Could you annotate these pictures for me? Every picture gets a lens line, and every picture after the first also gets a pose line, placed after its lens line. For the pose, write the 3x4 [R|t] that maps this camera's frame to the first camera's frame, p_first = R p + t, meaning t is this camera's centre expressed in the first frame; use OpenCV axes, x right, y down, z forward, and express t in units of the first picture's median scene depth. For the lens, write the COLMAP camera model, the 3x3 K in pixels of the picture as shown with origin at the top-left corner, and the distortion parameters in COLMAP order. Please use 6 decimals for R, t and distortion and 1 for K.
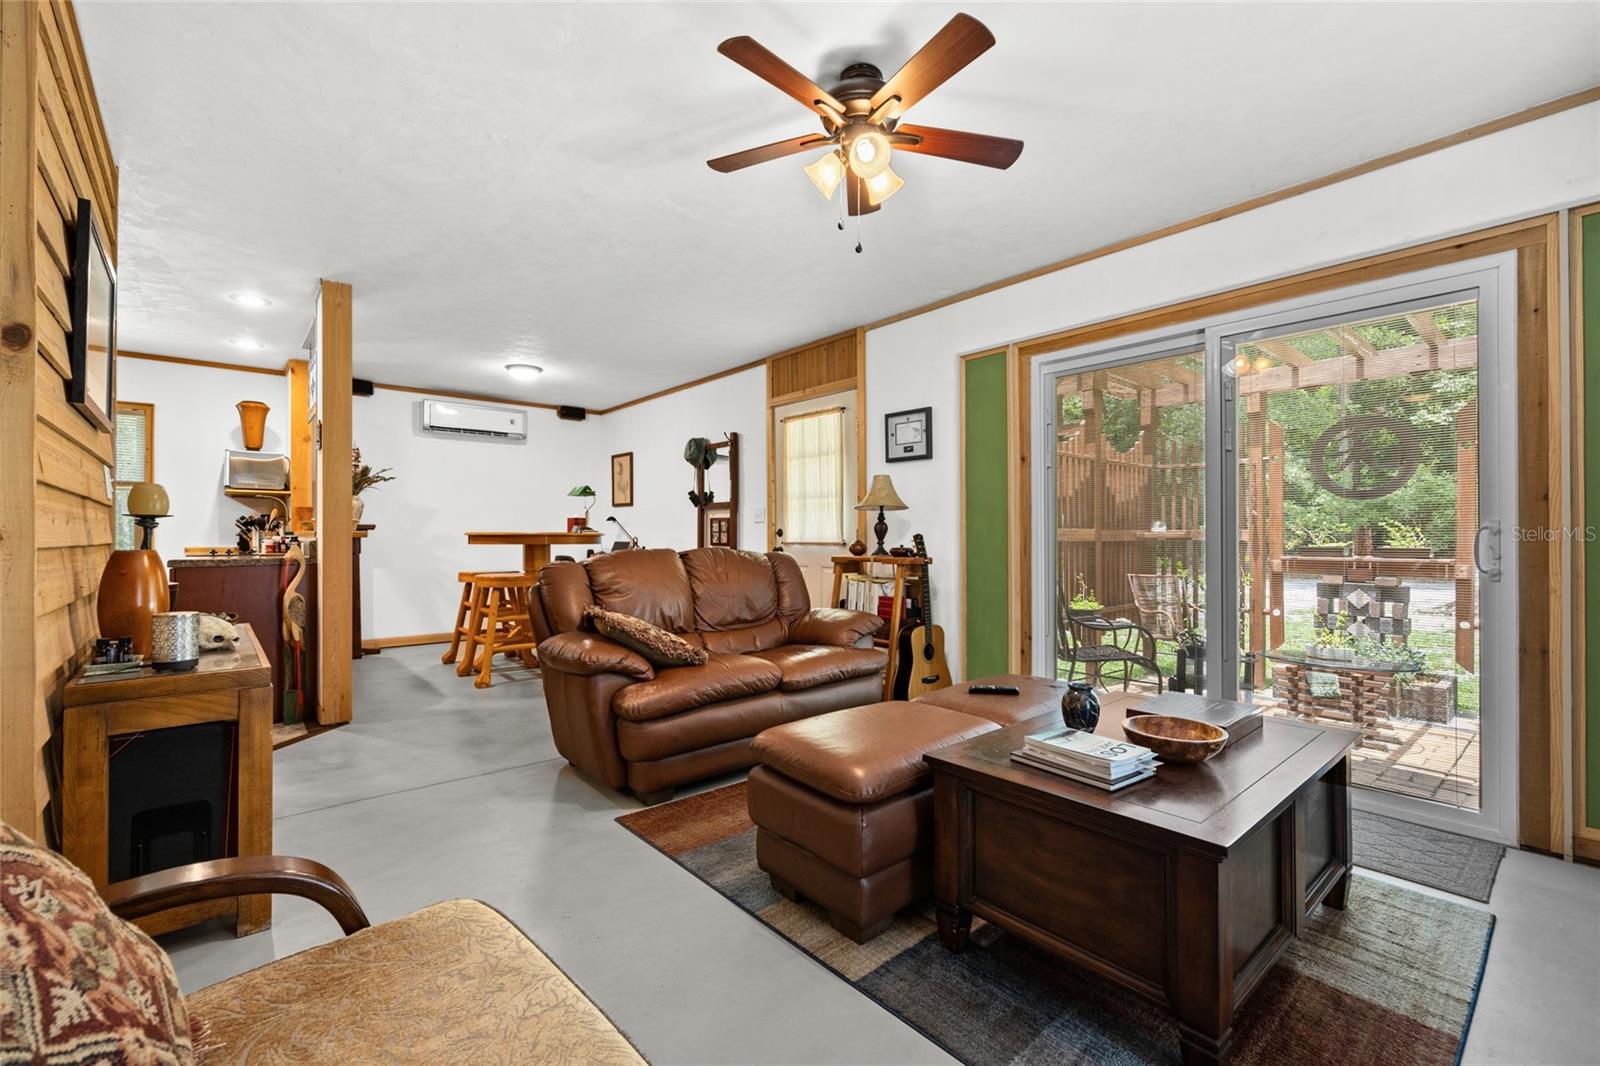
lens RADIAL K [[674.1, 0, 801.9], [0, 674.1, 531.1], [0, 0, 1]] dist [-0.001696, -0.001193]
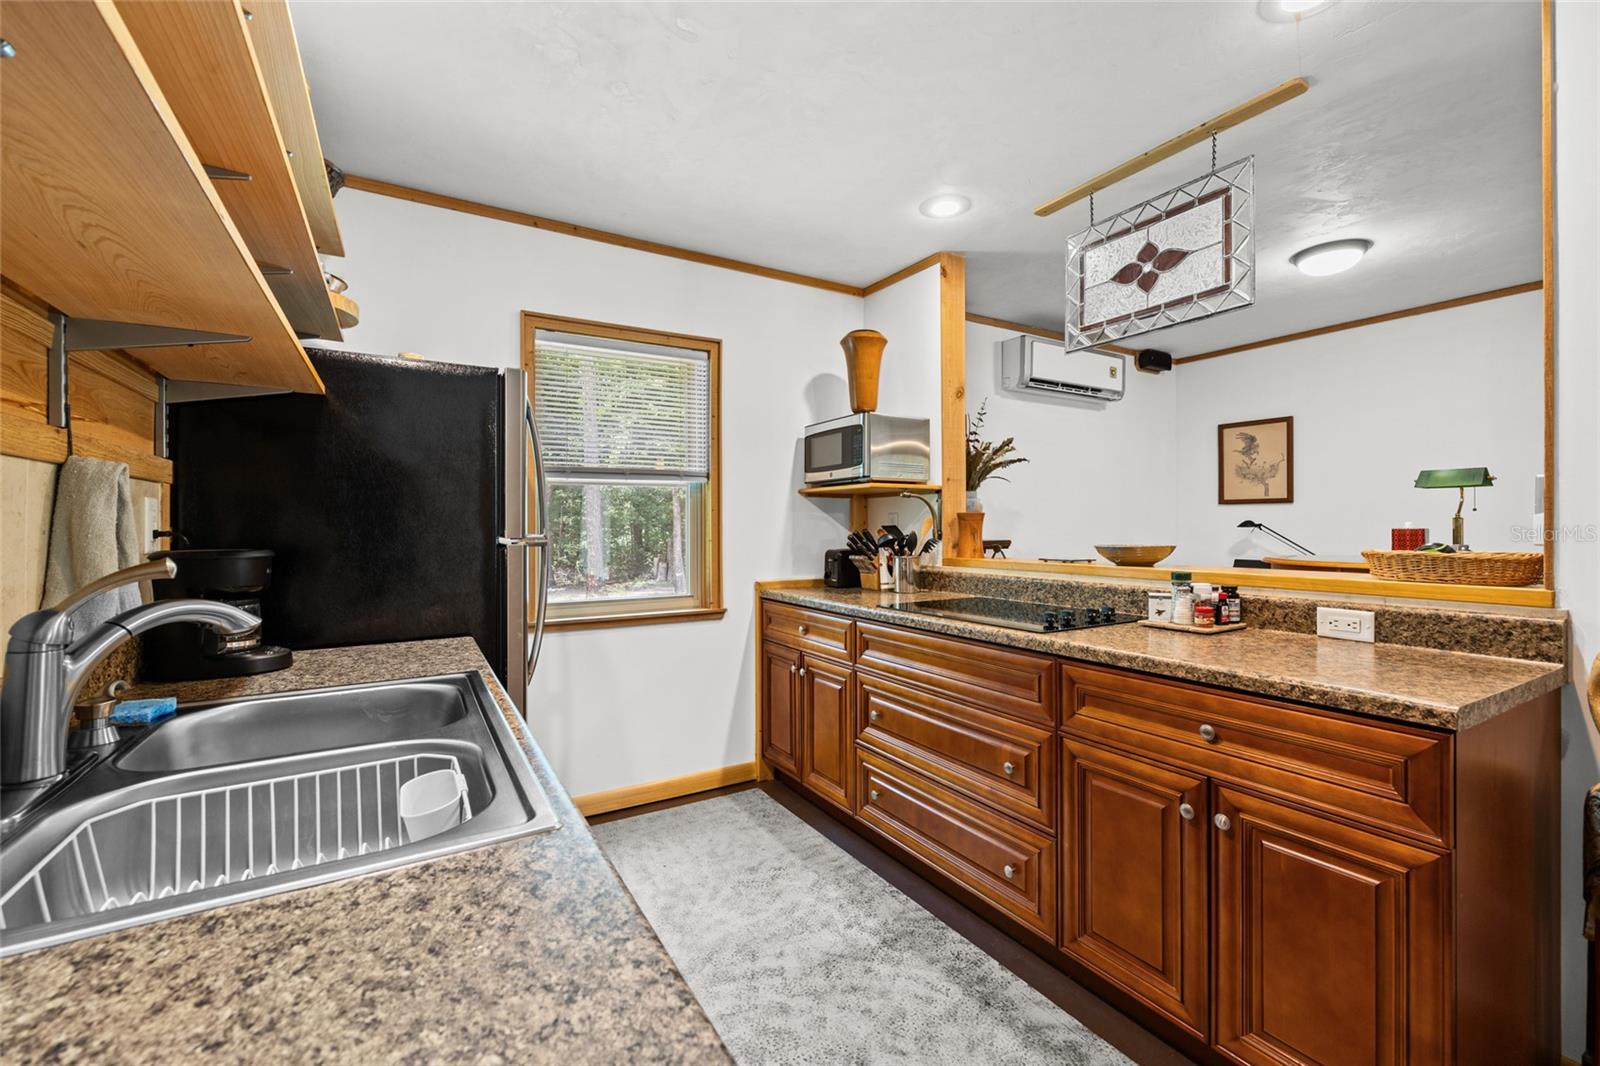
lens RADIAL K [[674.1, 0, 812.3], [0, 674.1, 523.9], [0, 0, 1]] dist [-0.001696, -0.001193]
pose [[0.984683, 0.000051, -0.174354, -0.947781], [0.000208, 0.999999, 0.001468, -0.034069], [0.174354, -0.001482, 0.984682, 0.521898]]
